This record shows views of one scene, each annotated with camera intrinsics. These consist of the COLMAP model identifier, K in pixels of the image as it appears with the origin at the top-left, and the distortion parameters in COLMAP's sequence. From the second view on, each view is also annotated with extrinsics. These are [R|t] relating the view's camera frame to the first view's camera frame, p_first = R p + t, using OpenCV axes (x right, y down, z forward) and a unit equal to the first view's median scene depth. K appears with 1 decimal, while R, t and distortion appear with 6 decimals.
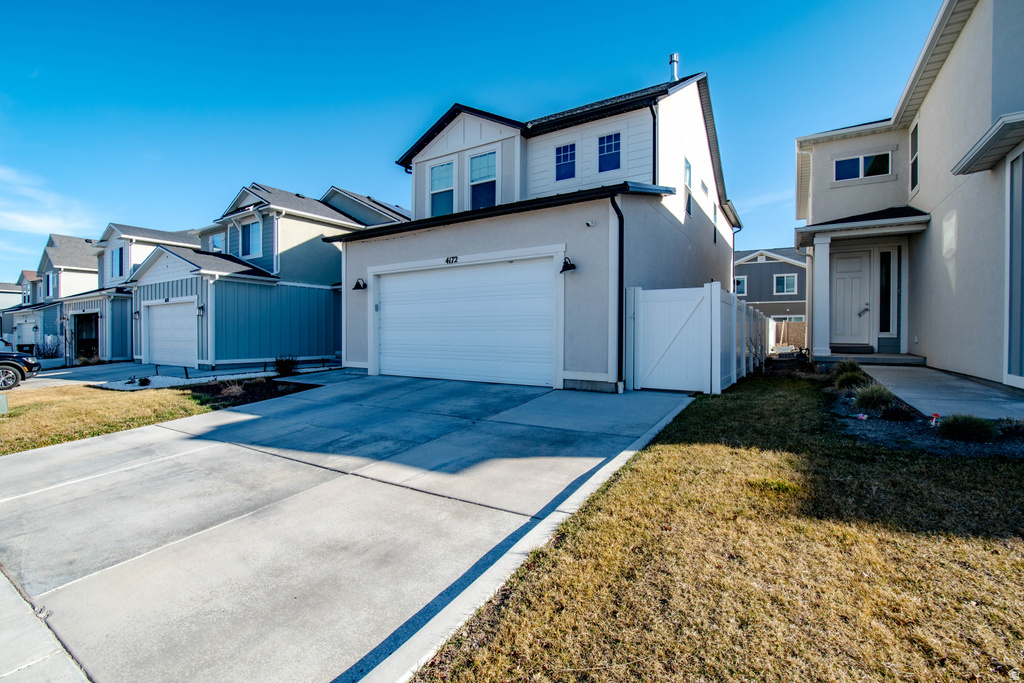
lens RADIAL K [[450.7, 0, 512.7], [0, 450.7, 338.8], [0, 0, 1]] dist [-0.016419, -0.000062]
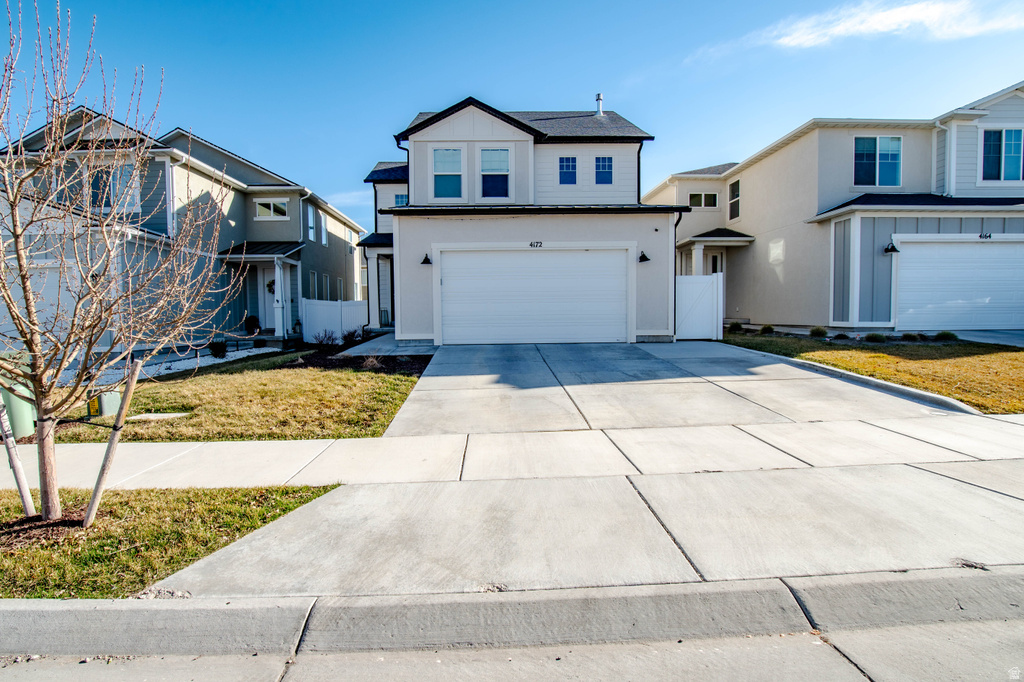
lens RADIAL K [[477.1, 0, 511.9], [0, 477.1, 340.6], [0, 0, 1]] dist [-0.031582, -0.000293]
pose [[0.837725, -0.039868, 0.544634, -0.731853], [0.018835, 0.998848, 0.044146, 0.021450], [-0.545767, -0.026724, 0.837511, -0.042031]]
